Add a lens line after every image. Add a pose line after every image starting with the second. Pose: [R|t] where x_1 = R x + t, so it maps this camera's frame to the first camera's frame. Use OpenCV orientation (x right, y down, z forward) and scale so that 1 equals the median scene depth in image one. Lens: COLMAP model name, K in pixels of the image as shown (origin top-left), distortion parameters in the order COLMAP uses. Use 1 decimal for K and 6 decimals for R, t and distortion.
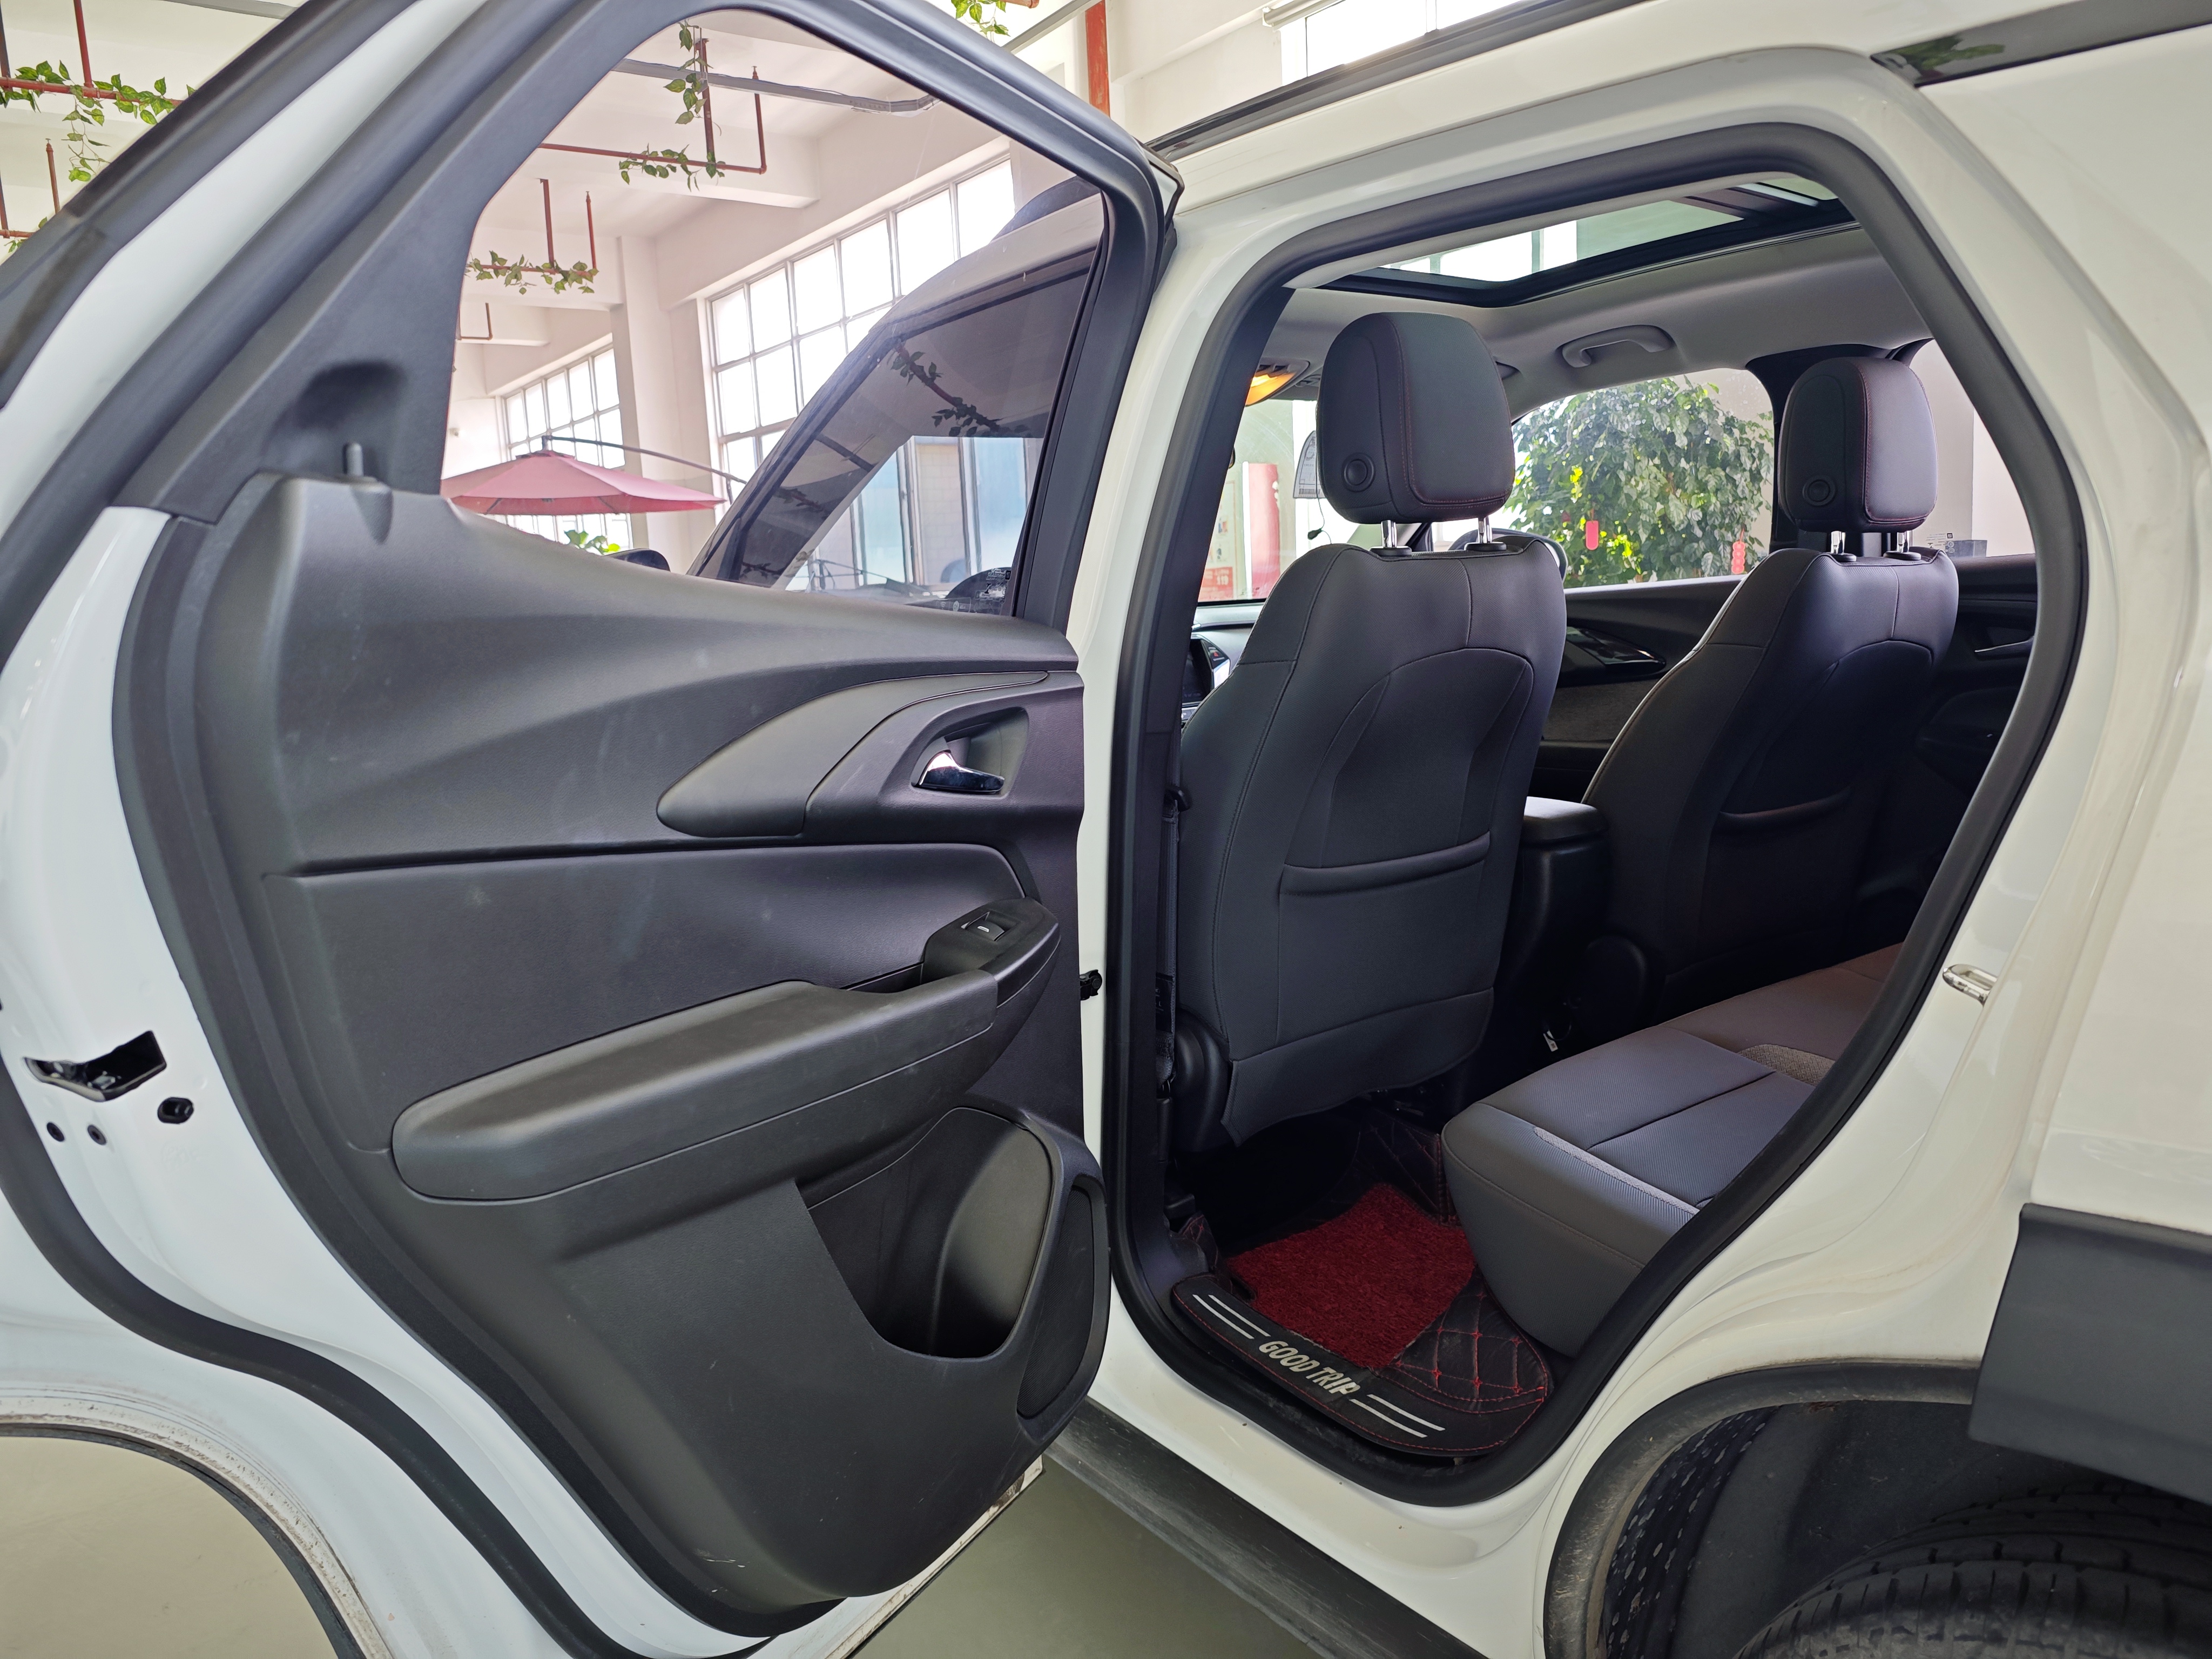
lens RADIAL K [[1543.8, 0, 1069.5], [0, 1543.8, 741.8], [0, 0, 1]] dist [0.020158, -0.054288]
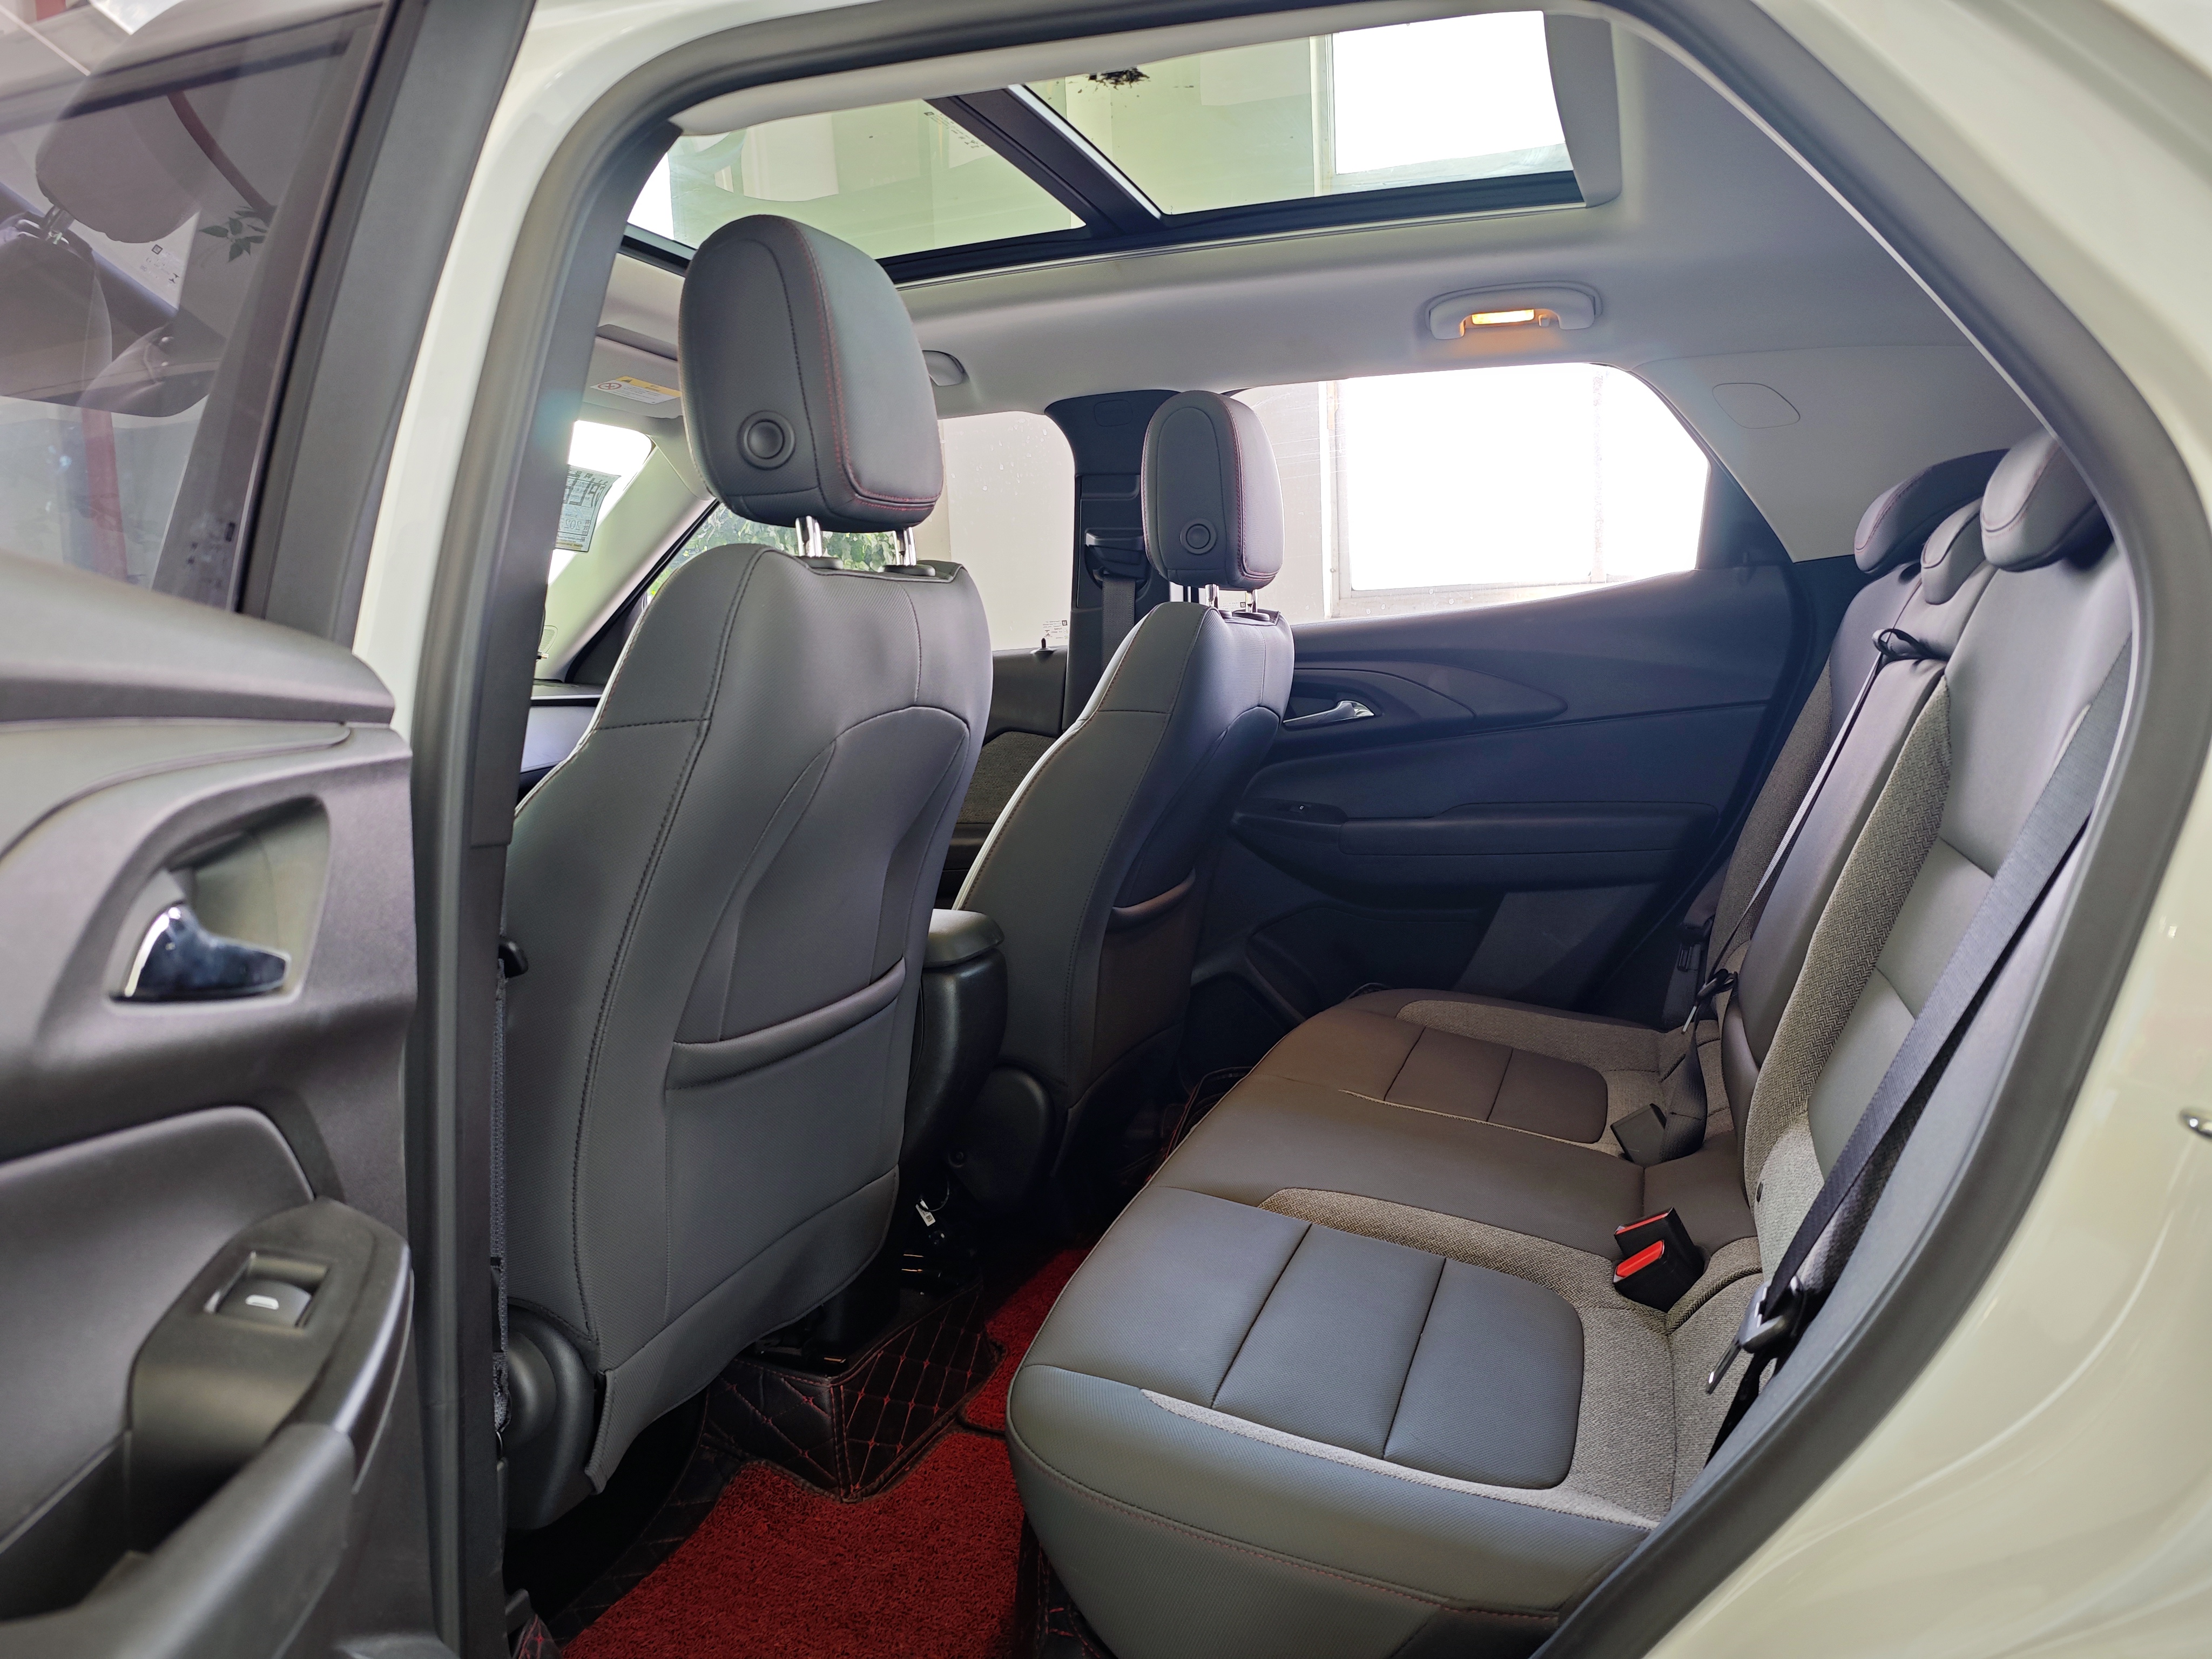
lens RADIAL K [[1497.0, 0, 1097.0], [0, 1497.0, 810.0], [0, 0, 1]] dist [0.004207, -0.011014]
pose [[0.802041, -0.037271, 0.596104, -0.085773], [0.055260, 0.998401, -0.011926, -0.000013], [-0.594707, 0.042506, 0.802818, 0.388923]]
